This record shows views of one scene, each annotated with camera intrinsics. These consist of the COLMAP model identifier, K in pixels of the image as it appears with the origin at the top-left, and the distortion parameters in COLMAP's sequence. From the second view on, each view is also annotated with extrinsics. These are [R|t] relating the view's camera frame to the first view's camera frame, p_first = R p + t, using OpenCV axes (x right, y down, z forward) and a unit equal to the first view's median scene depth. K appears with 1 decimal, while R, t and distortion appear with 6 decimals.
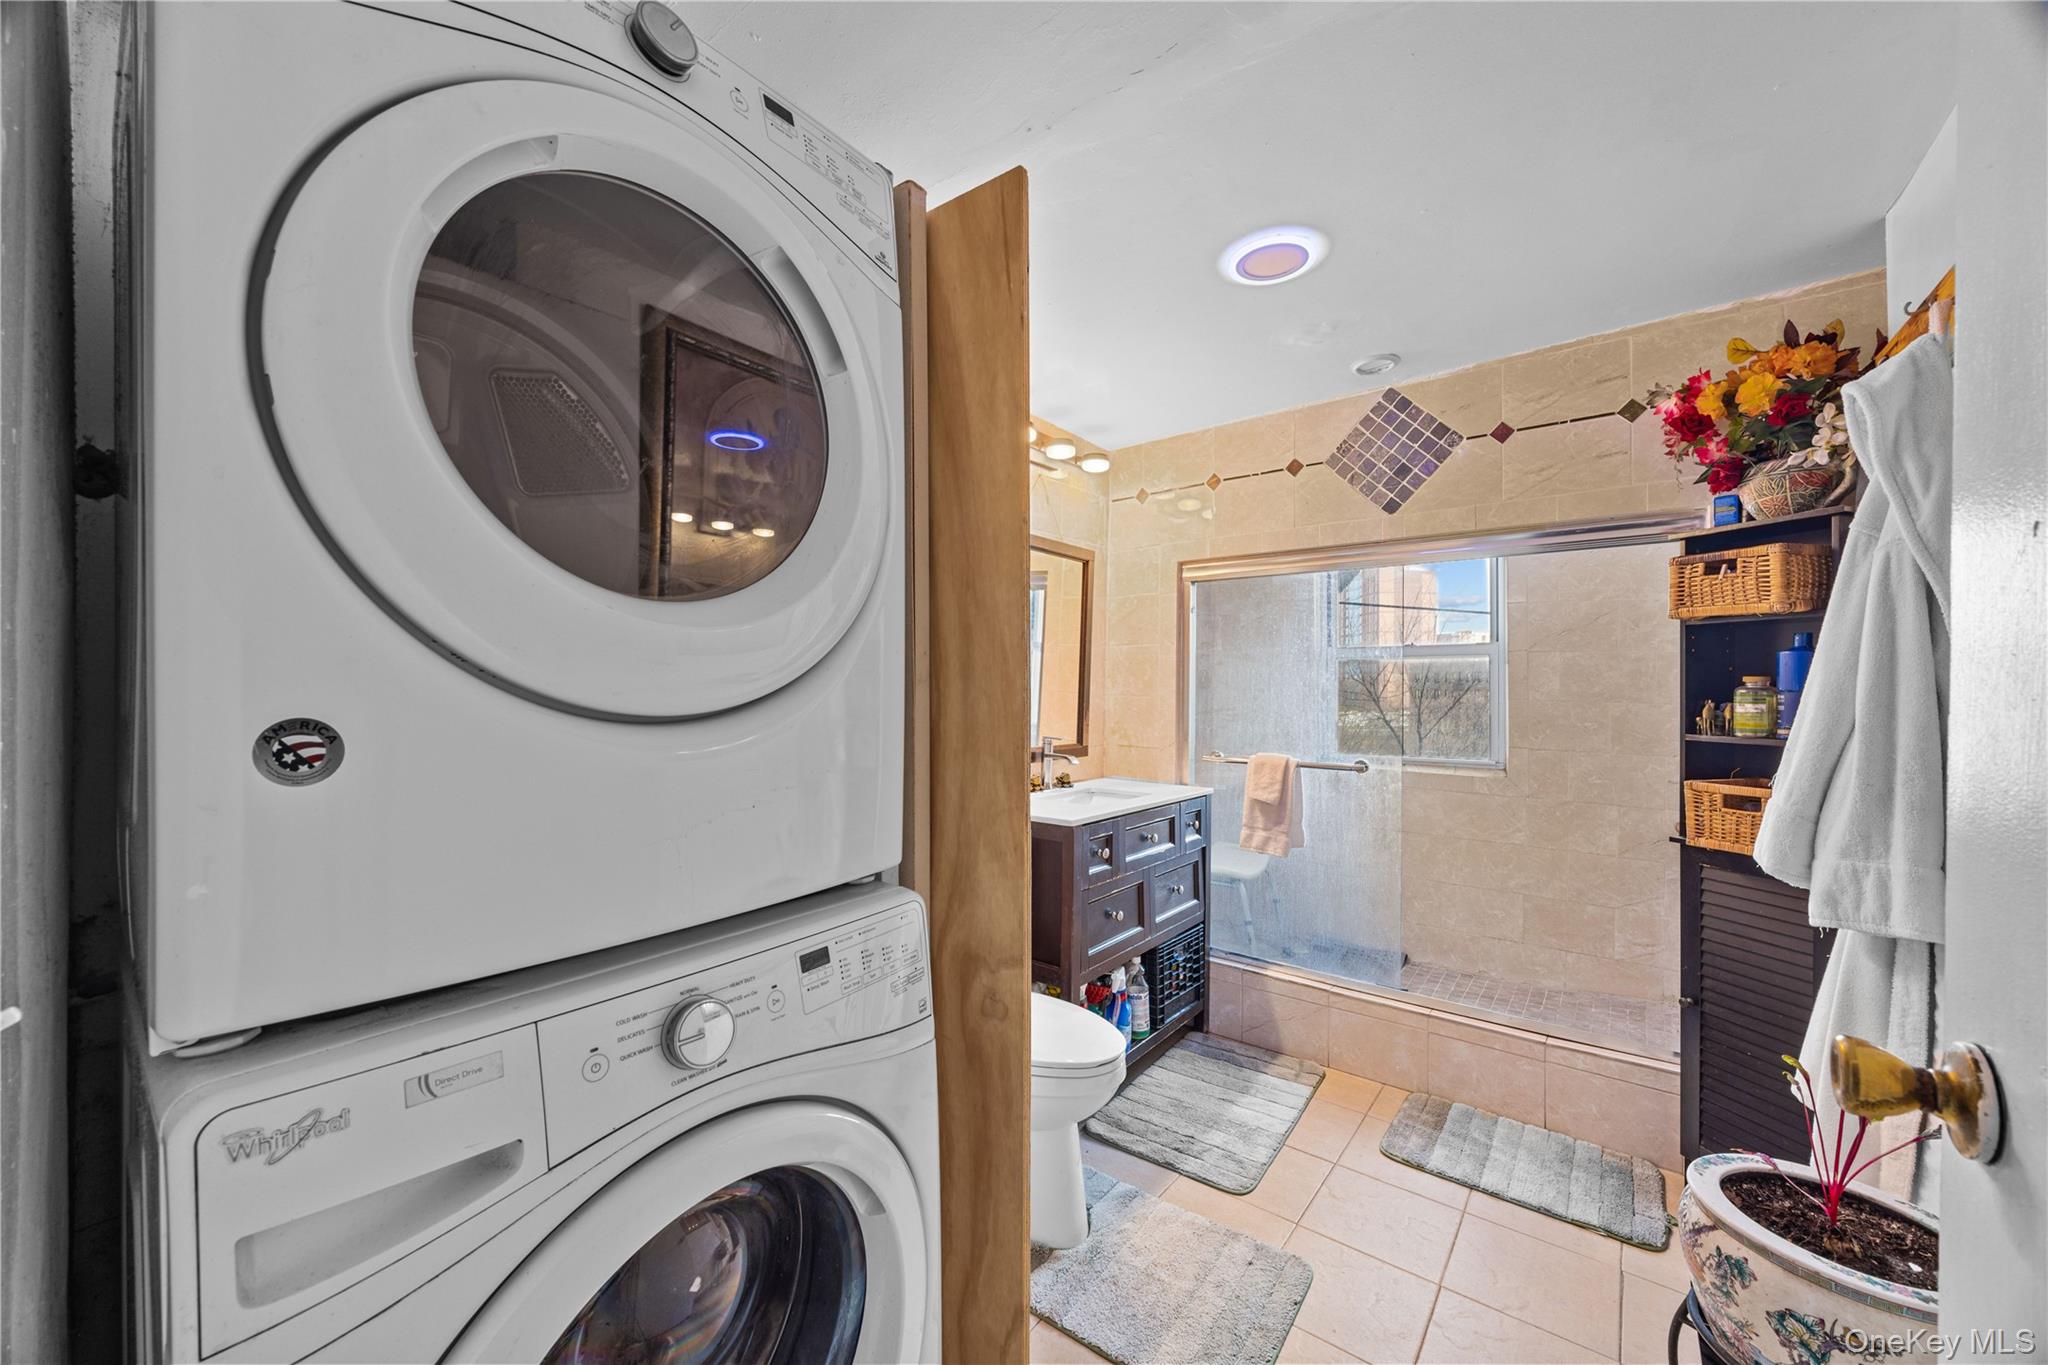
lens RADIAL K [[788.7, 0, 1020.0], [0, 788.7, 688.8], [0, 0, 1]] dist [-0.001724, -0.000589]
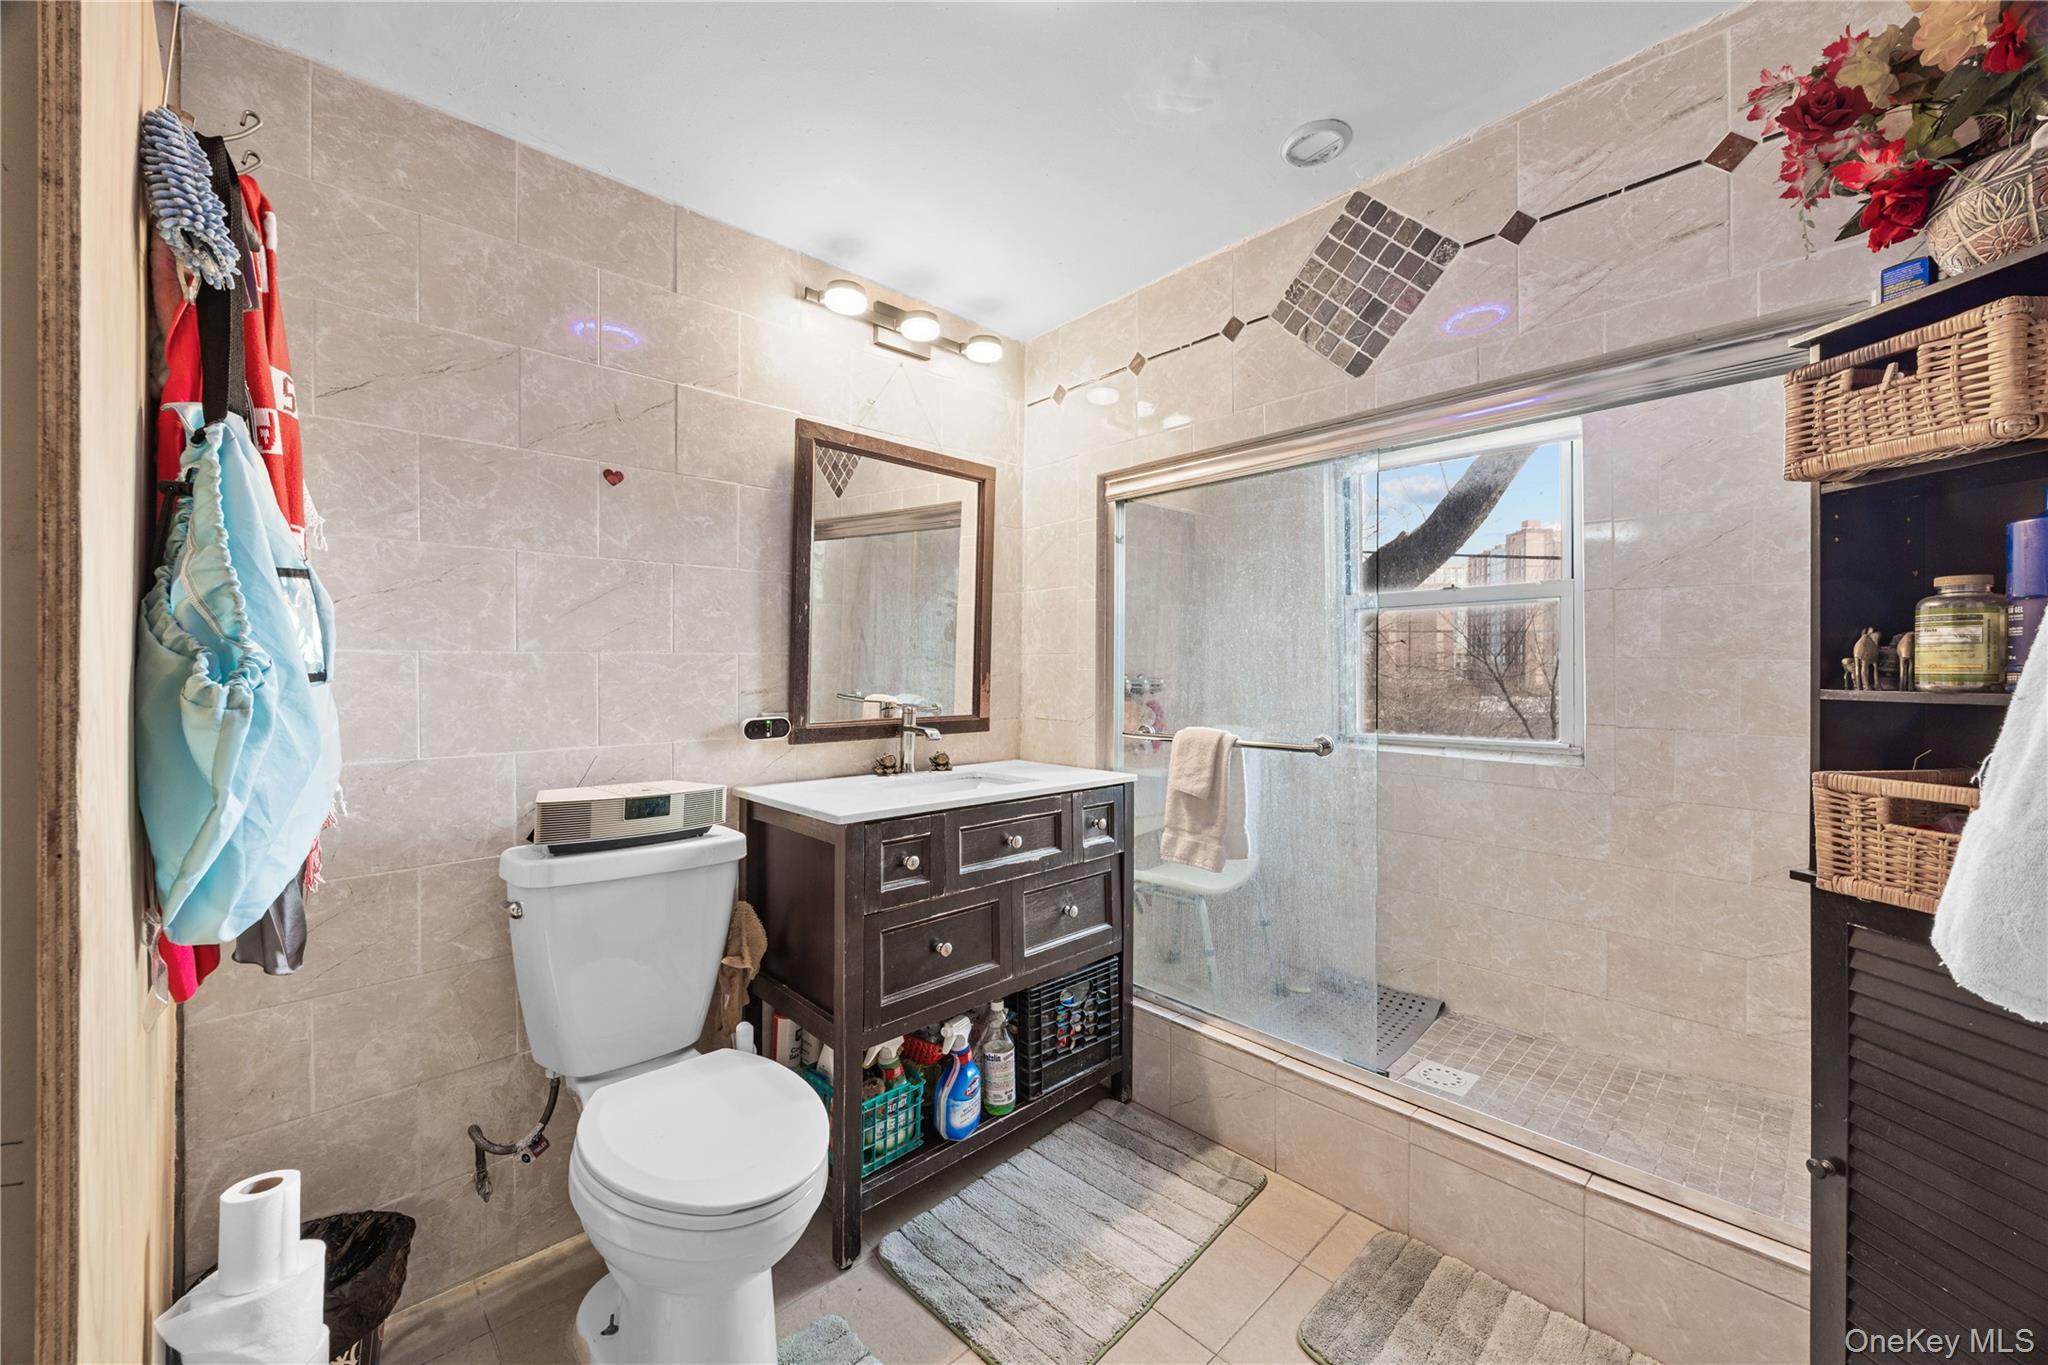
lens RADIAL K [[788.7, 0, 1024.6], [0, 788.7, 676.9], [0, 0, 1]] dist [-0.001724, -0.000589]
pose [[0.989457, -0.002196, -0.144813, 0.285724], [0.002618, 0.999993, 0.002724, 0.036078], [0.144806, -0.003075, 0.989455, 0.284360]]
